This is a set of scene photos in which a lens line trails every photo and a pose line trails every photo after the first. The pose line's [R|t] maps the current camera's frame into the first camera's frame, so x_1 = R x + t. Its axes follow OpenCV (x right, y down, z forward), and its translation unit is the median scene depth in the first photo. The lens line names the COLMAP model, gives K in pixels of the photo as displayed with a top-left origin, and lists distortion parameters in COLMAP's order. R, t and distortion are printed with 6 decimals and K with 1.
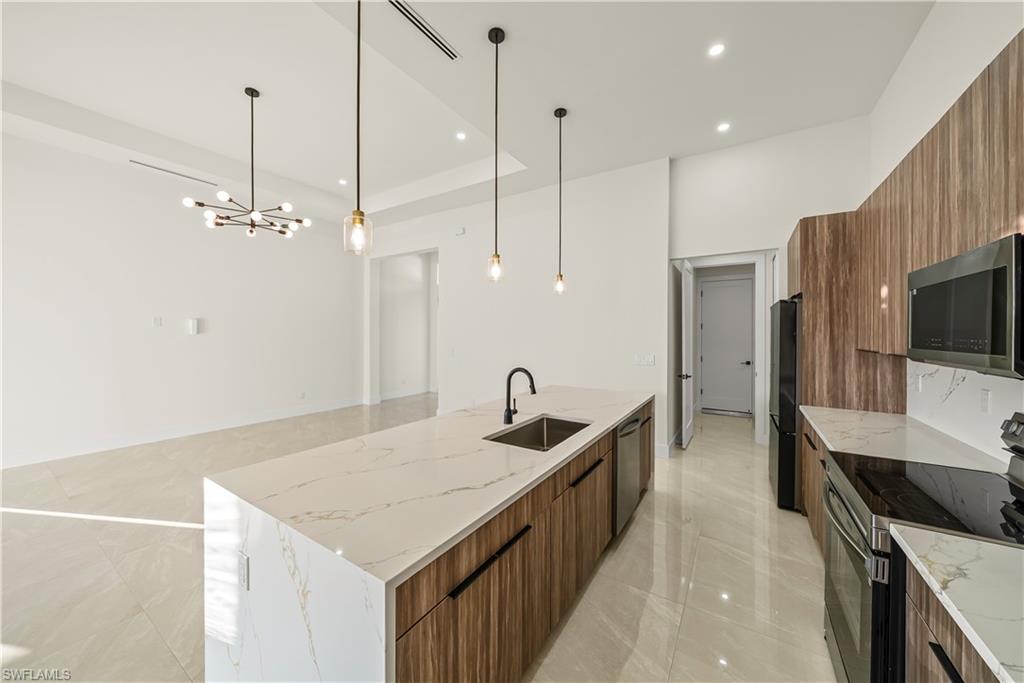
lens RADIAL K [[357.9, 0, 519.9], [0, 357.9, 335.6], [0, 0, 1]] dist [-0.000792, 0.000225]
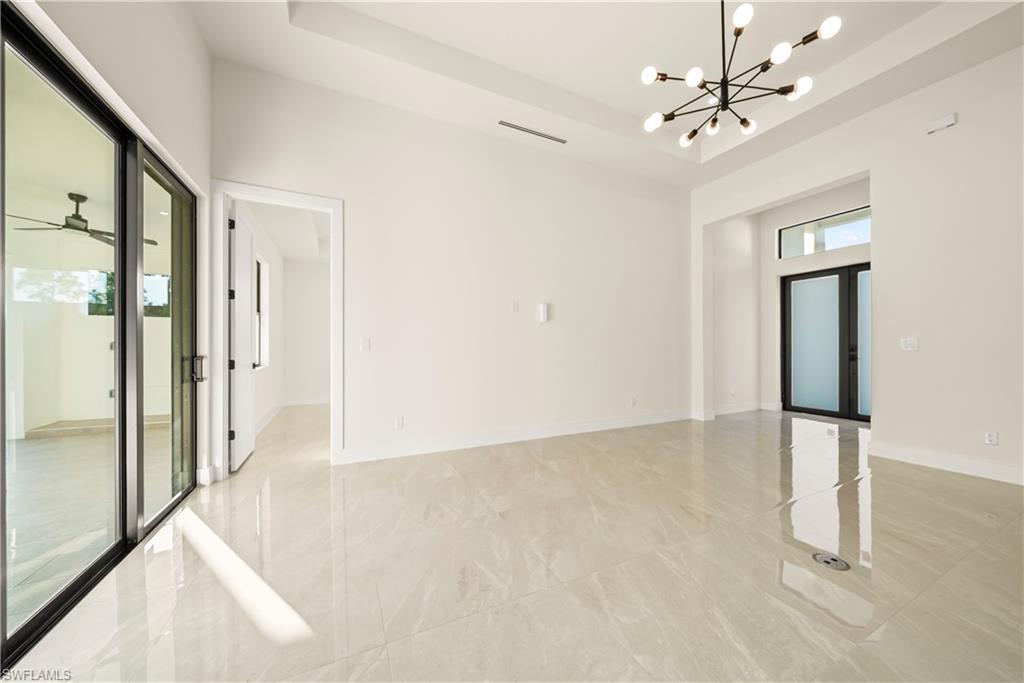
lens RADIAL K [[357.9, 0, 516.1], [0, 357.9, 348.8], [0, 0, 1]] dist [-0.000792, 0.000225]
pose [[0.849447, 0.000499, -0.527674, -0.405823], [-0.000172, 1.000000, 0.000669, 0.048800], [0.527674, -0.000478, 0.849447, 0.182429]]
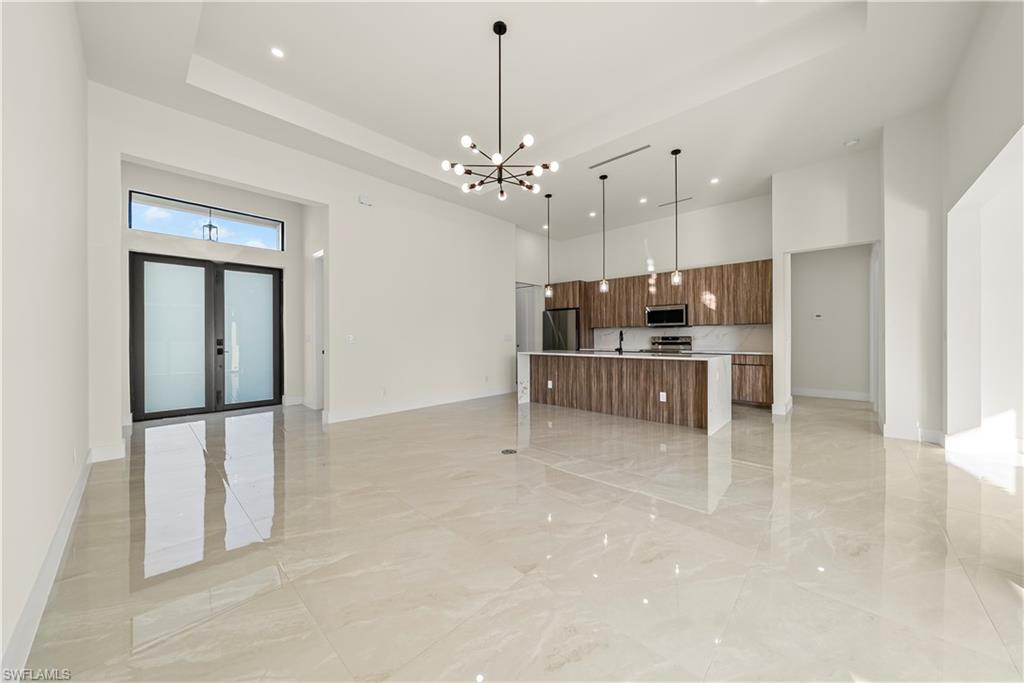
lens RADIAL K [[357.9, 0, 510.7], [0, 357.9, 337.3], [0, 0, 1]] dist [-0.000792, 0.000225]
pose [[0.192611, -0.002317, 0.981272, -0.897183], [0.008180, 0.999966, 0.000755, 0.040840], [-0.981241, 0.007882, 0.192623, 0.452347]]
